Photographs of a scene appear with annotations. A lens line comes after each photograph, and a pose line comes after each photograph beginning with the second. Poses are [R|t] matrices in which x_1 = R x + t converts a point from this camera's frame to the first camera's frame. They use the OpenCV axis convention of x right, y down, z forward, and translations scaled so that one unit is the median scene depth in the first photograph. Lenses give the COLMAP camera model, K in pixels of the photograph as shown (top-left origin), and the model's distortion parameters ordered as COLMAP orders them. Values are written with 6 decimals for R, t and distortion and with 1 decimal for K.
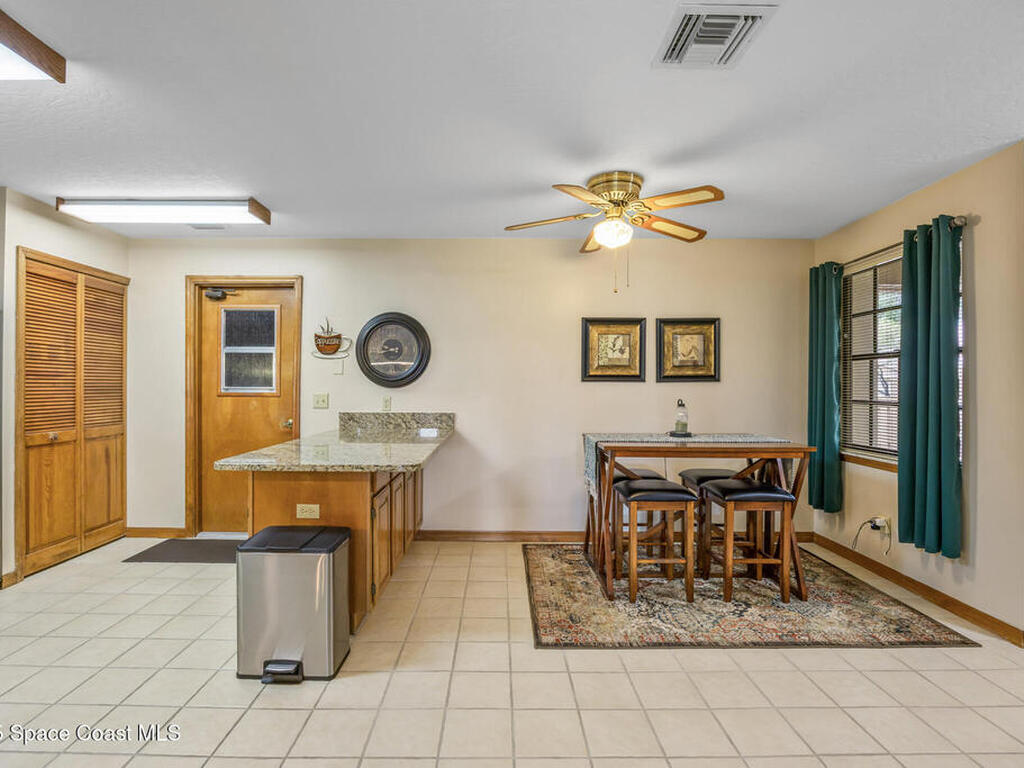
lens RADIAL K [[487.8, 0, 503.1], [0, 487.8, 380.0], [0, 0, 1]] dist [-0.018288, -0.000476]
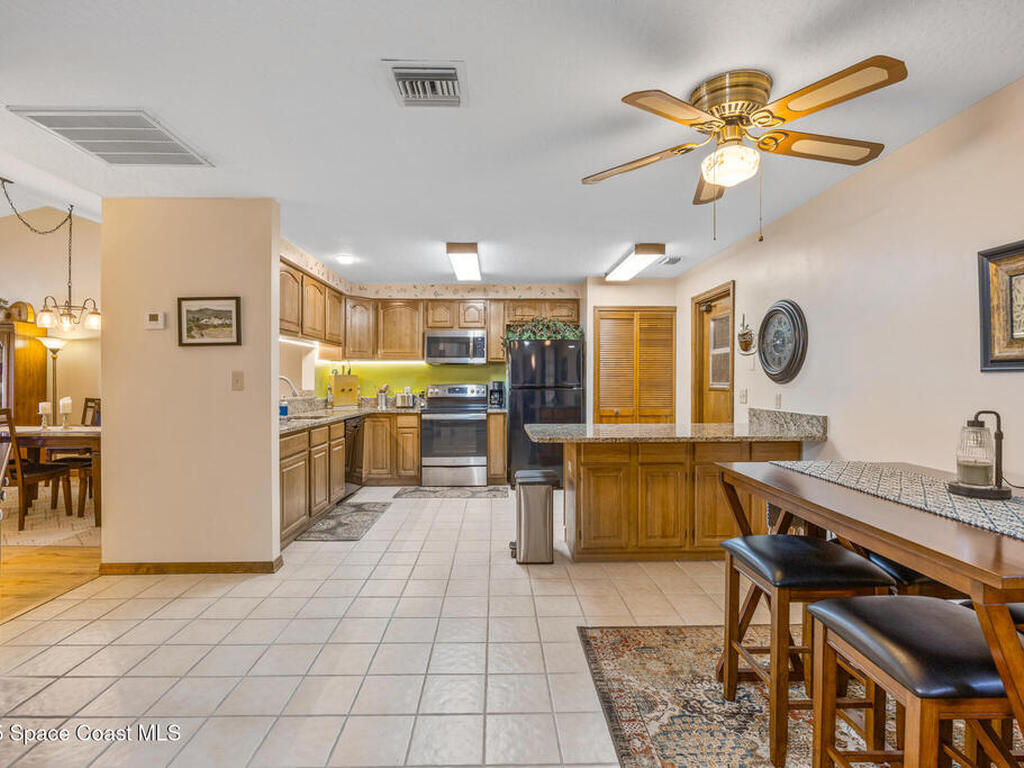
lens RADIAL K [[487.8, 0, 511.8], [0, 487.8, 373.4], [0, 0, 1]] dist [-0.018288, -0.000476]
pose [[0.035380, -0.021048, -0.999152, 0.755549], [0.010199, 0.999734, -0.020699, 0.012210], [0.999322, -0.009458, 0.035586, 0.548463]]
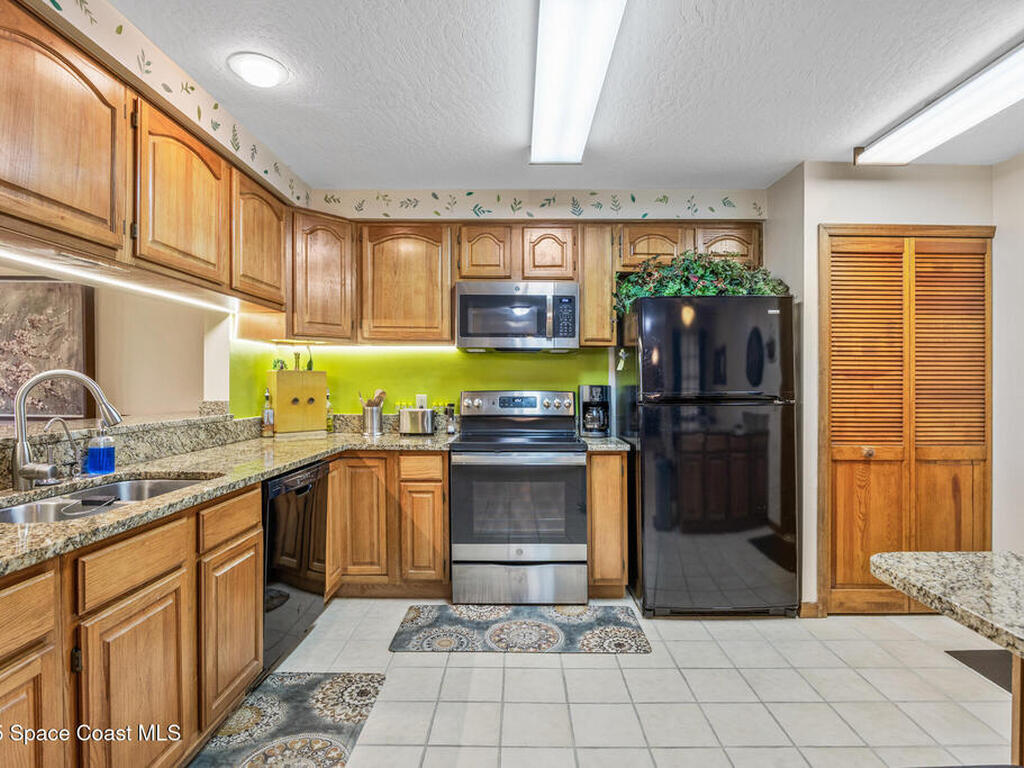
lens RADIAL K [[552.0, 0, 528.0], [0, 552.0, 387.7], [0, 0, 1]] dist [0.000375, 0.000539]
pose [[0.014764, 0.003018, -0.999886, -0.030868], [0.007075, 0.999970, 0.003122, 0.004387], [0.999866, -0.007120, 0.014742, 0.409885]]
